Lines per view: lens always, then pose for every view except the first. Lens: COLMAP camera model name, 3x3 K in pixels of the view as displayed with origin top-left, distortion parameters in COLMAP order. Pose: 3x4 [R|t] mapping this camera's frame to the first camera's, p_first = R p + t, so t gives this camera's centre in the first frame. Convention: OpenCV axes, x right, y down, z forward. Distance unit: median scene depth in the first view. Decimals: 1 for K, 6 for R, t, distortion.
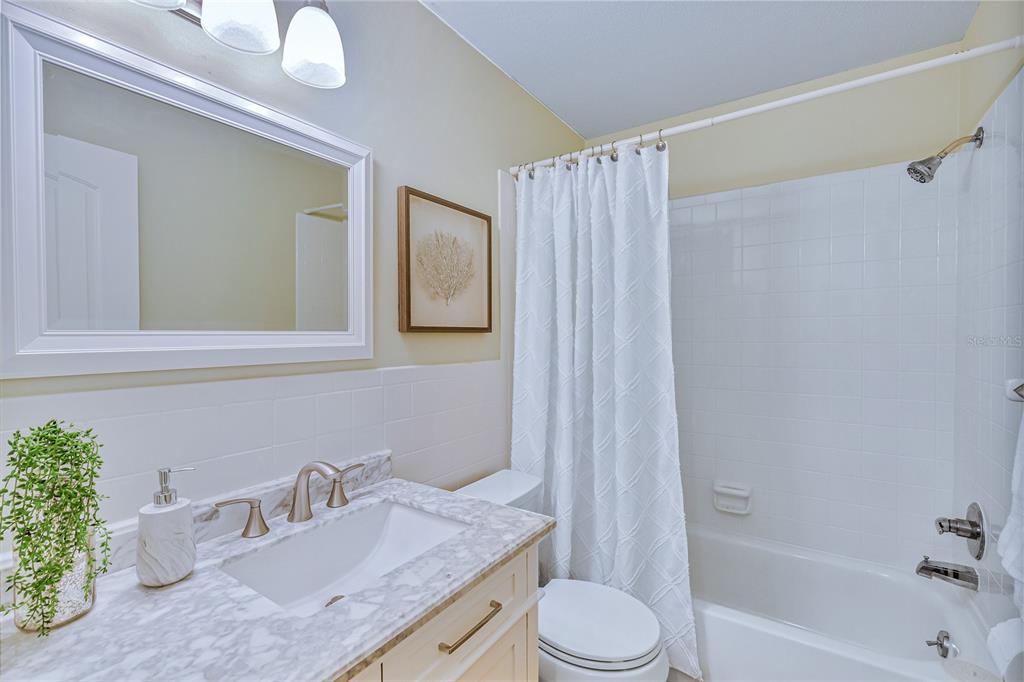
lens RADIAL K [[464.6, 0, 509.0], [0, 464.6, 344.0], [0, 0, 1]] dist [-0.000301, -0.000077]
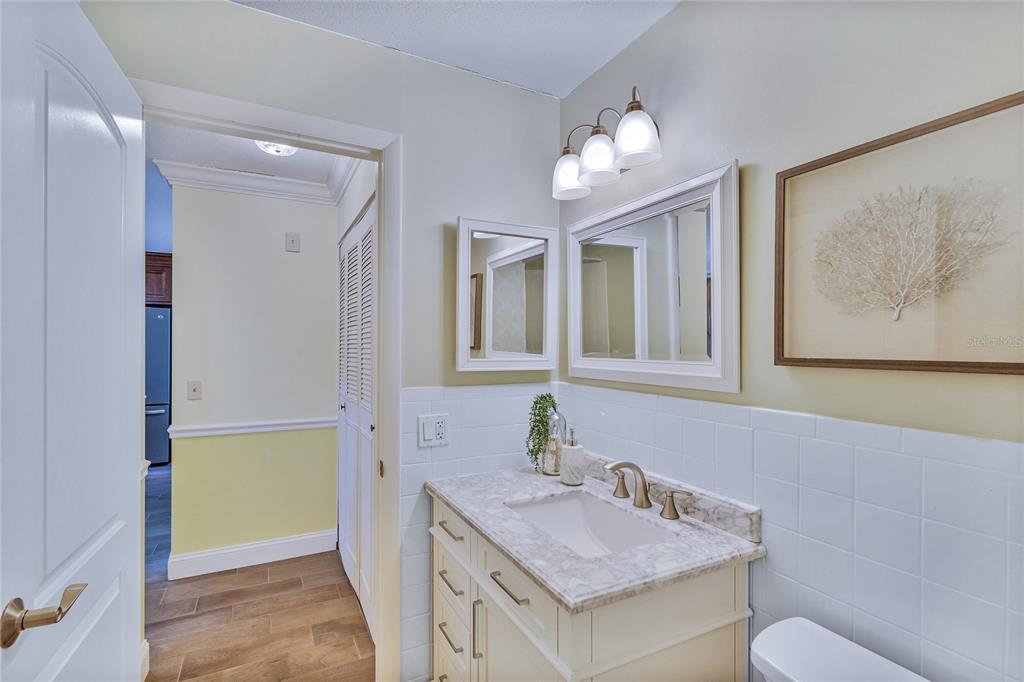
lens RADIAL K [[464.6, 0, 509.0], [0, 464.6, 344.0], [0, 0, 1]] dist [-0.000301, -0.000077]
pose [[-0.482804, 0.000333, -0.875728, 0.836219], [-0.013107, 0.999885, 0.007606, -0.077202], [0.875630, 0.015150, -0.482744, 1.256592]]
